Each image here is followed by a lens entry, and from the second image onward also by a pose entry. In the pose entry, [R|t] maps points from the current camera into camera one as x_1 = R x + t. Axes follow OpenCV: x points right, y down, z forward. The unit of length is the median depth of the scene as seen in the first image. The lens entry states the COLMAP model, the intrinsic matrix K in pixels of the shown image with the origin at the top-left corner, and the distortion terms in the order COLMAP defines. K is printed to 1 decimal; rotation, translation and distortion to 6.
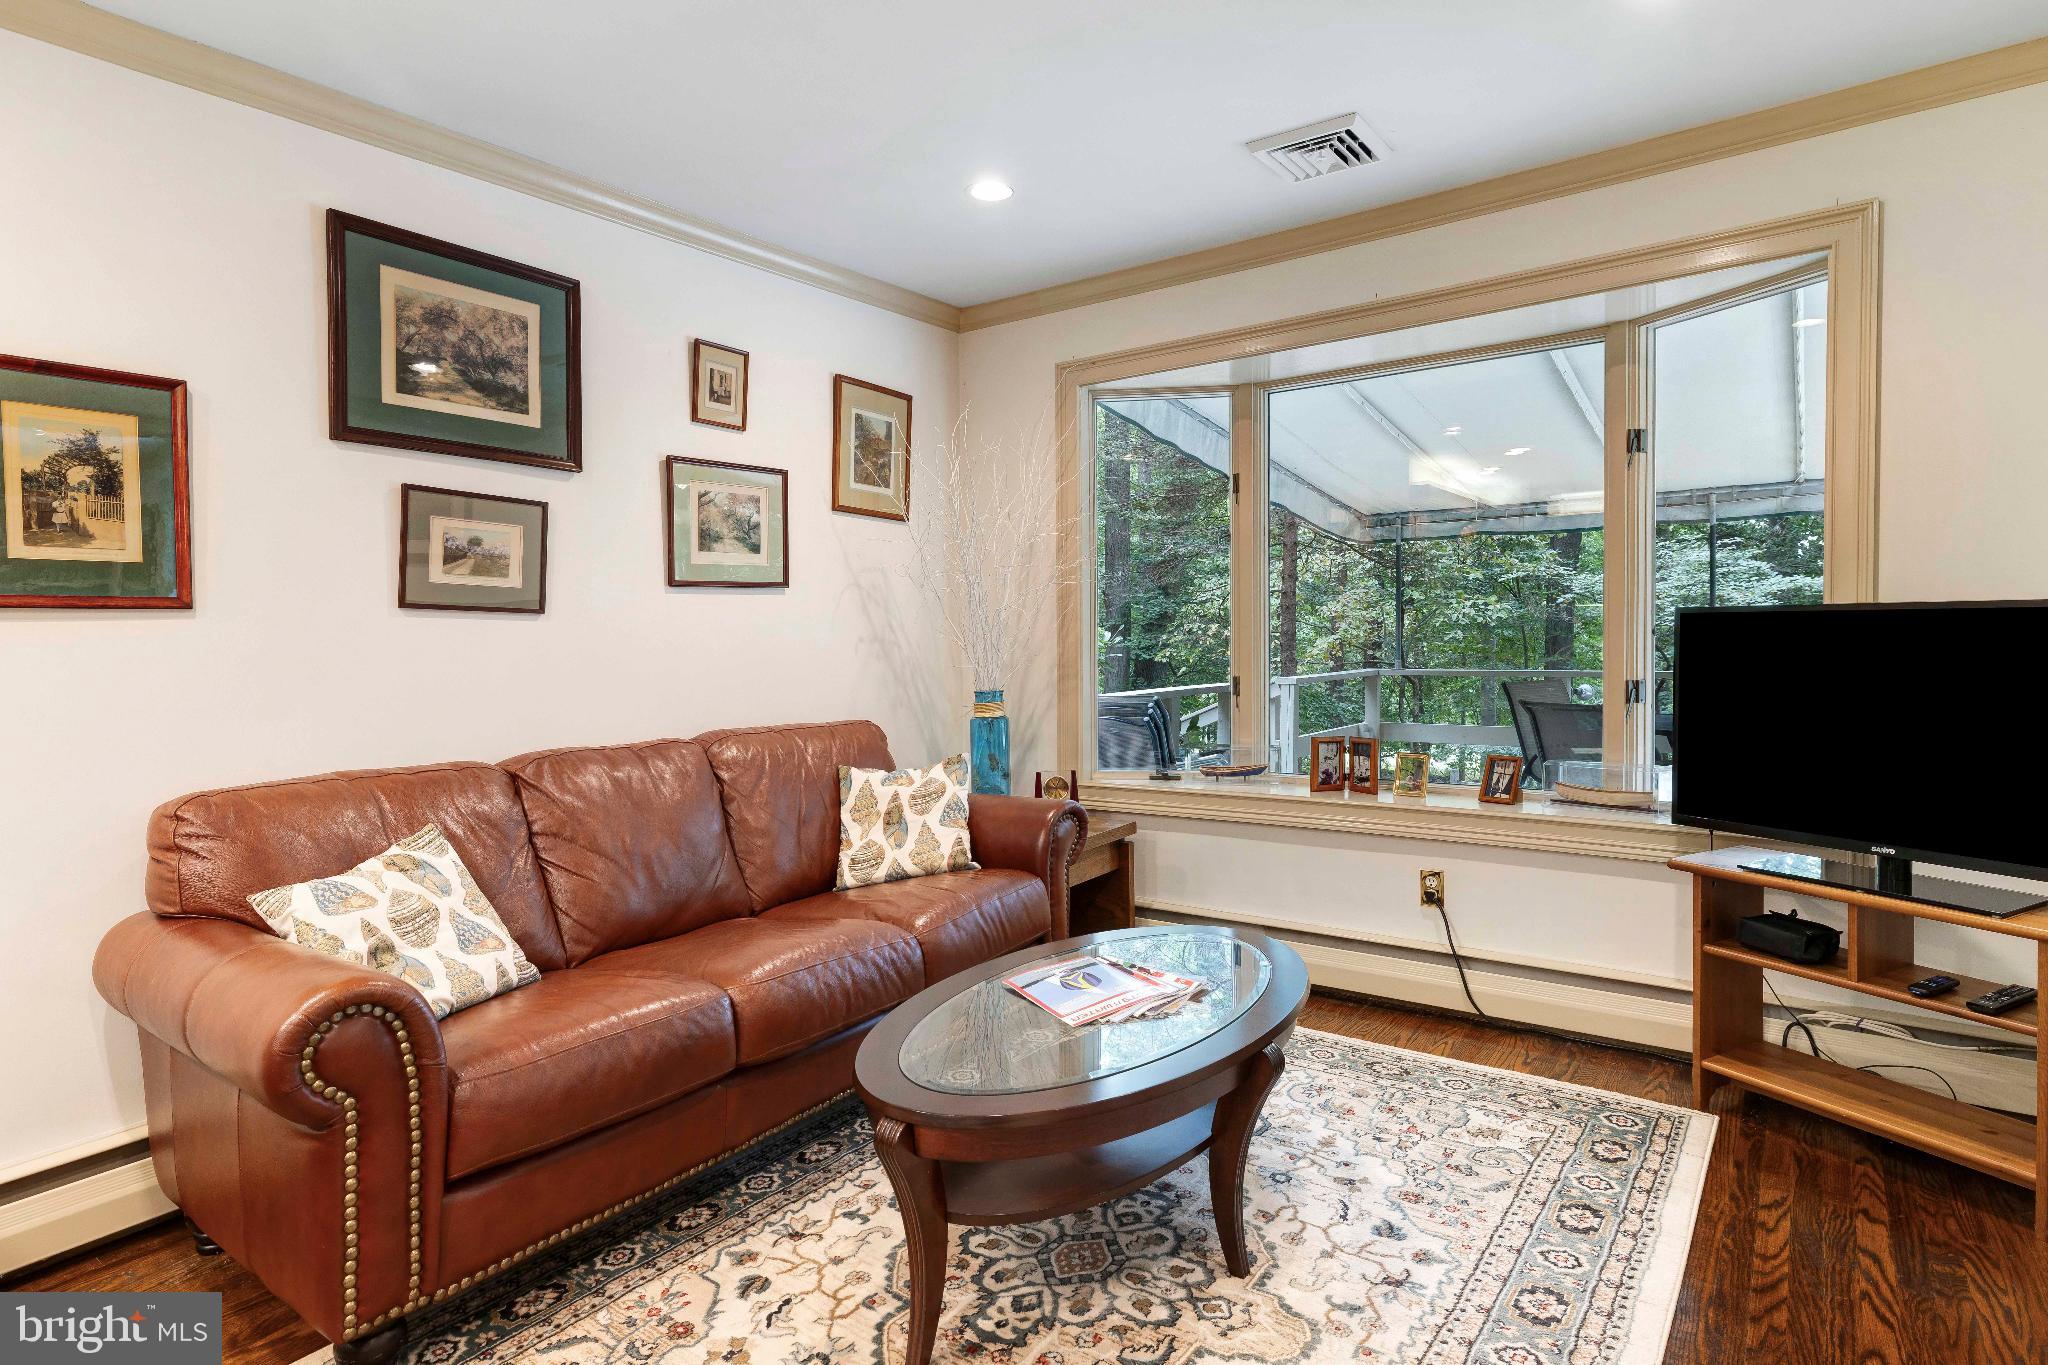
lens RADIAL K [[1087.1, 0, 1024.0], [0, 1087.1, 682.5], [0, 0, 1]] dist [-0.012939, -0.000108]
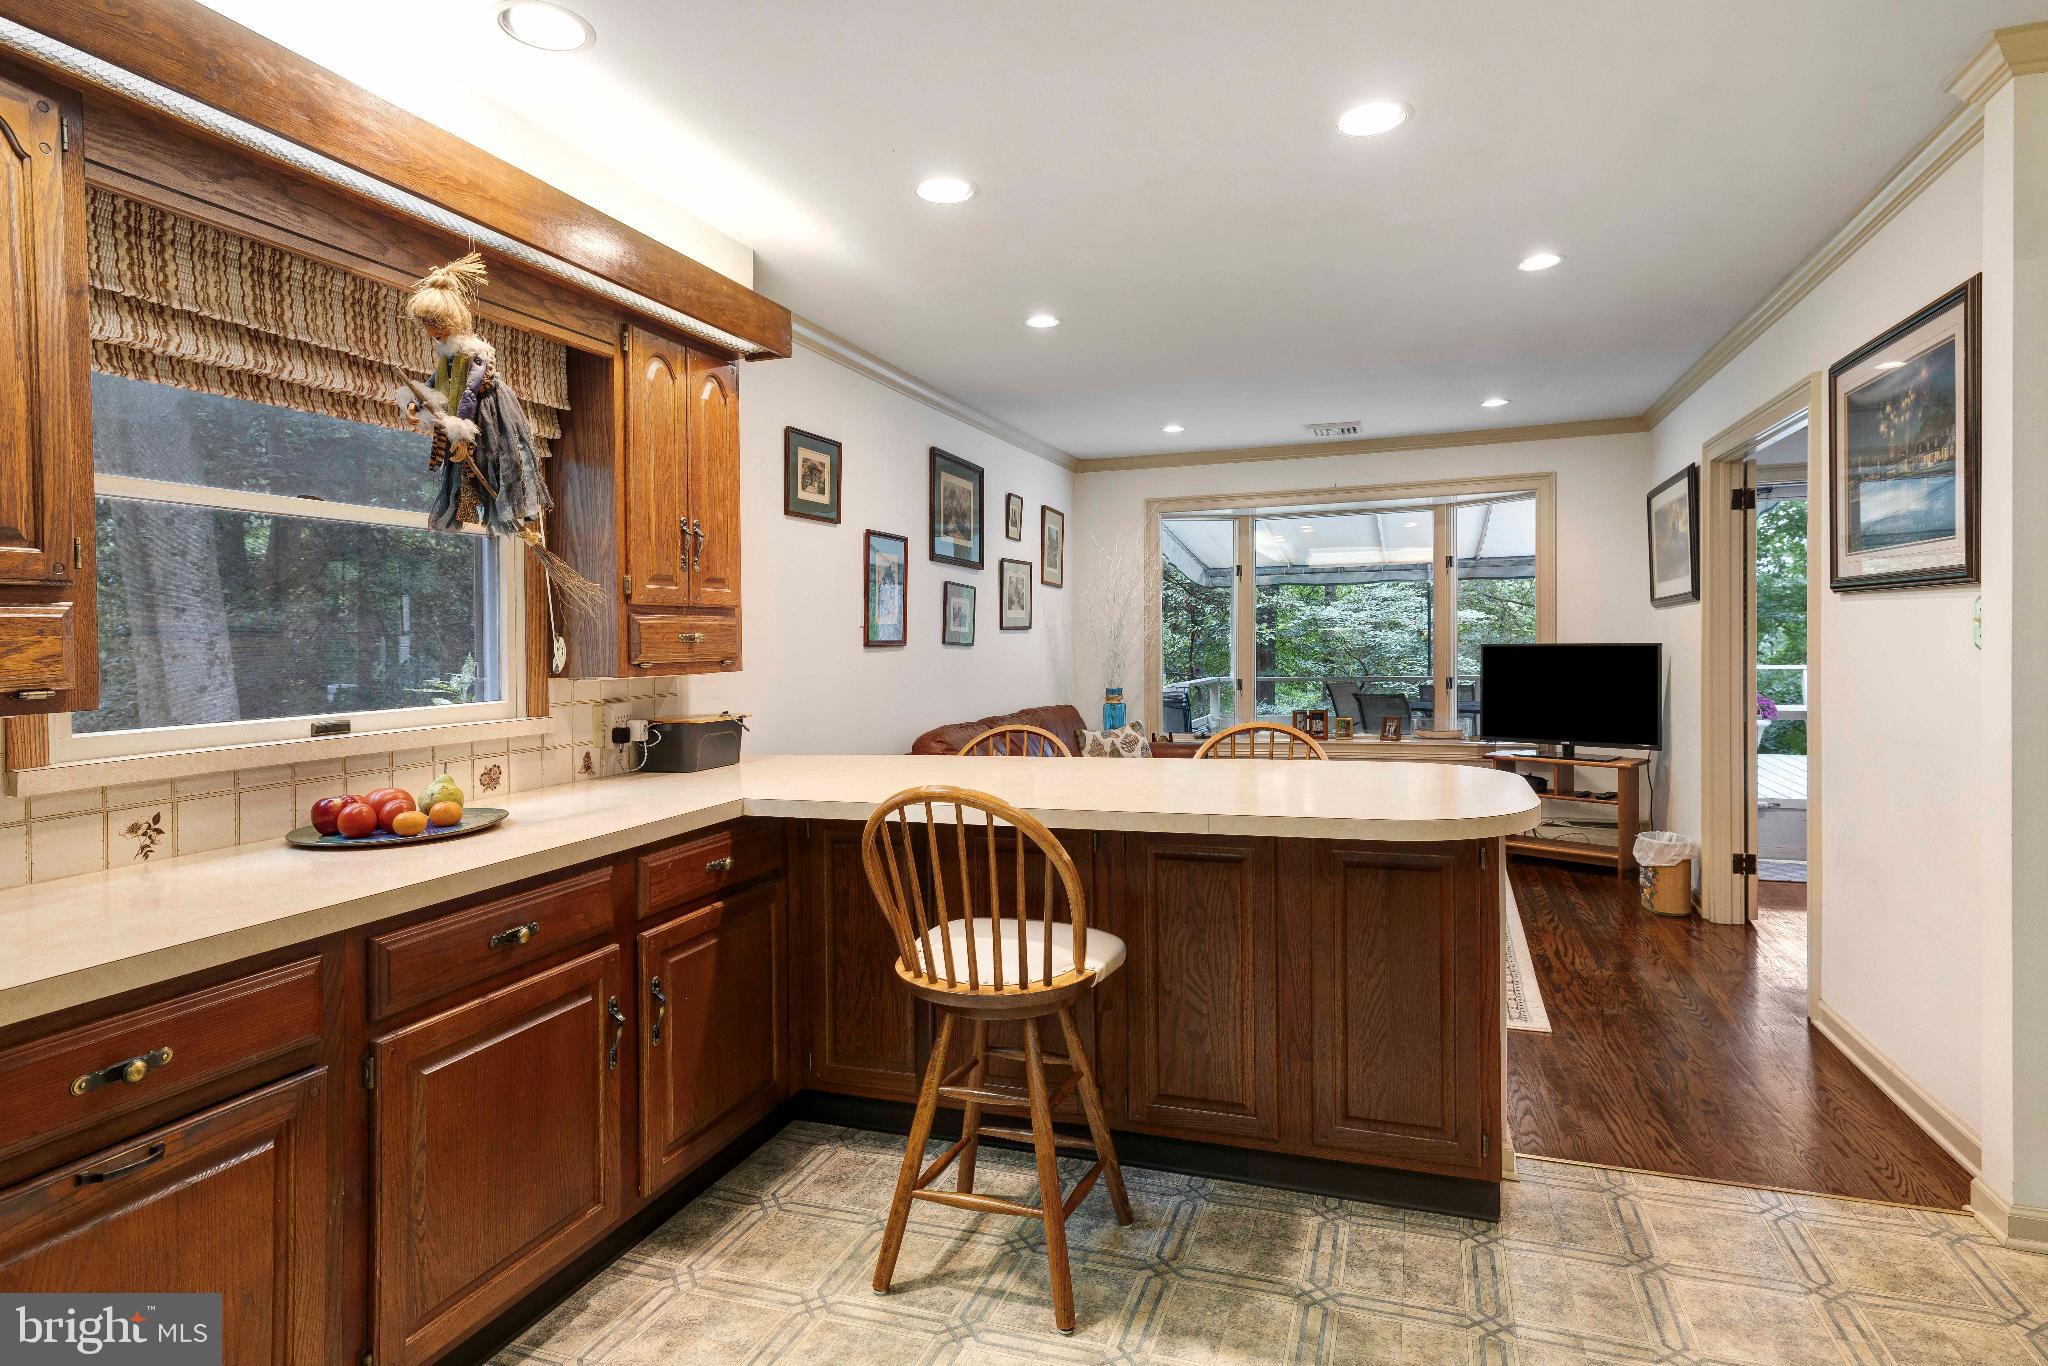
lens RADIAL K [[1127.8, 0, 1068.5], [0, 1127.8, 693.5], [0, 0, 1]] dist [0.000793, 0.000673]
pose [[0.954922, -0.005319, 0.296809, -0.936631], [0.008652, 0.999913, -0.009917, 0.047335], [-0.296730, 0.012038, 0.954885, -1.008649]]
